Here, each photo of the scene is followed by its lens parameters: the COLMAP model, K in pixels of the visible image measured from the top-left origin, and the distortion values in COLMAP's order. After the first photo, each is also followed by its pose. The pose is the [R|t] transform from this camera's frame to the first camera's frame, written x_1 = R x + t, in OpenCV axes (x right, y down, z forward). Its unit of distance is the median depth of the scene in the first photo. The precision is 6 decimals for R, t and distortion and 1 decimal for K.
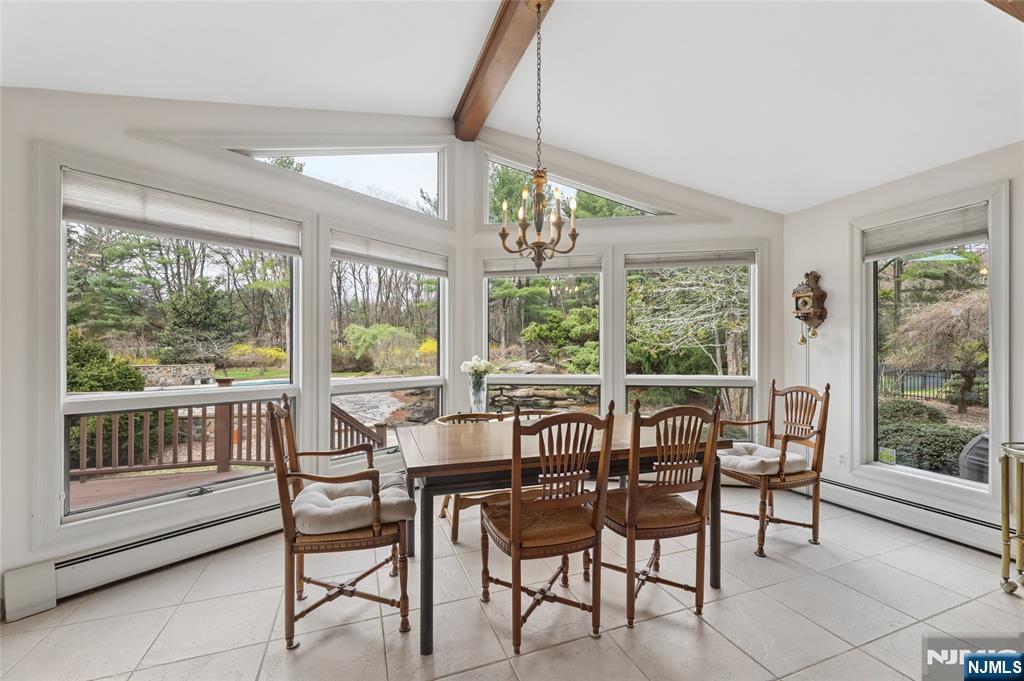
lens RADIAL K [[418.4, 0, 514.7], [0, 418.4, 354.7], [0, 0, 1]] dist [-0.005409, 0.000384]
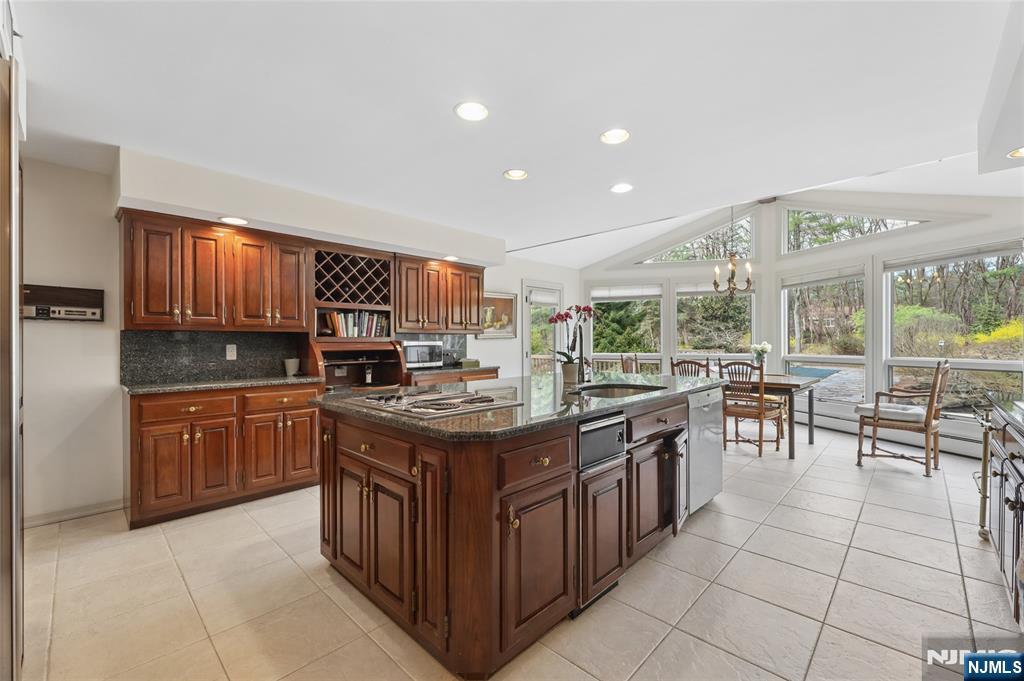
lens RADIAL K [[418.4, 0, 514.7], [0, 418.4, 342.8], [0, 0, 1]] dist [-0.005409, 0.000384]
pose [[0.423814, 0.002155, -0.905746, 1.354533], [-0.001794, 0.999997, 0.001539, 0.010083], [0.905747, 0.000972, 0.423817, -0.793884]]
